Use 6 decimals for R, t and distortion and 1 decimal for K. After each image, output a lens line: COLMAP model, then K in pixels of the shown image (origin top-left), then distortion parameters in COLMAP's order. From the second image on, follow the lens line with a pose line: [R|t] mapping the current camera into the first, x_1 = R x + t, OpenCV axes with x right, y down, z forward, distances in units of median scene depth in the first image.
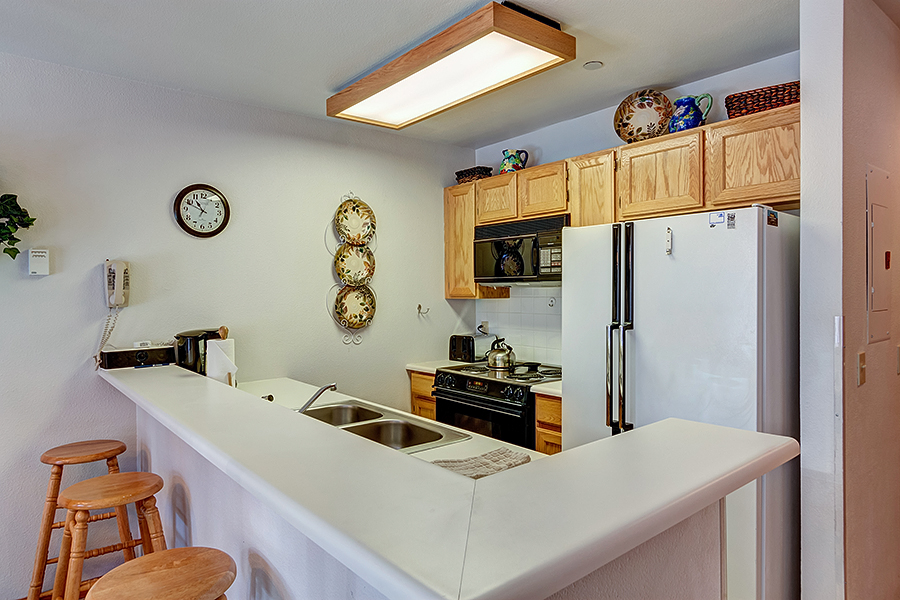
lens RADIAL K [[548.2, 0, 449.7], [0, 548.2, 296.9], [0, 0, 1]] dist [0.000994, 0.000807]
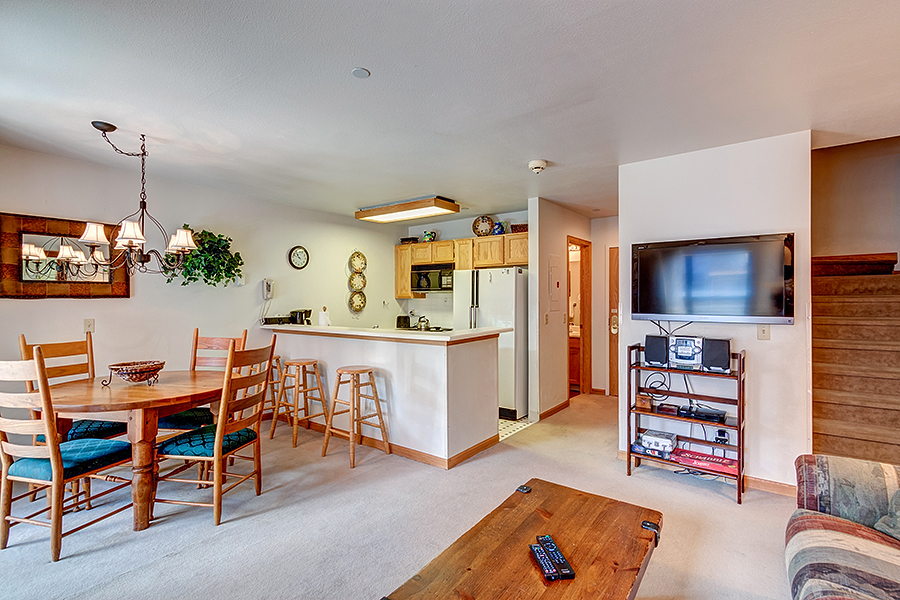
lens RADIAL K [[425.4, 0, 450.8], [0, 425.4, 300.8], [0, 0, 1]] dist [-0.001563, -0.000109]
pose [[0.971432, 0.006202, 0.237236, -0.254476], [-0.004451, 0.999959, -0.007916, 0.032923], [-0.237275, 0.006634, 0.971420, -0.859840]]
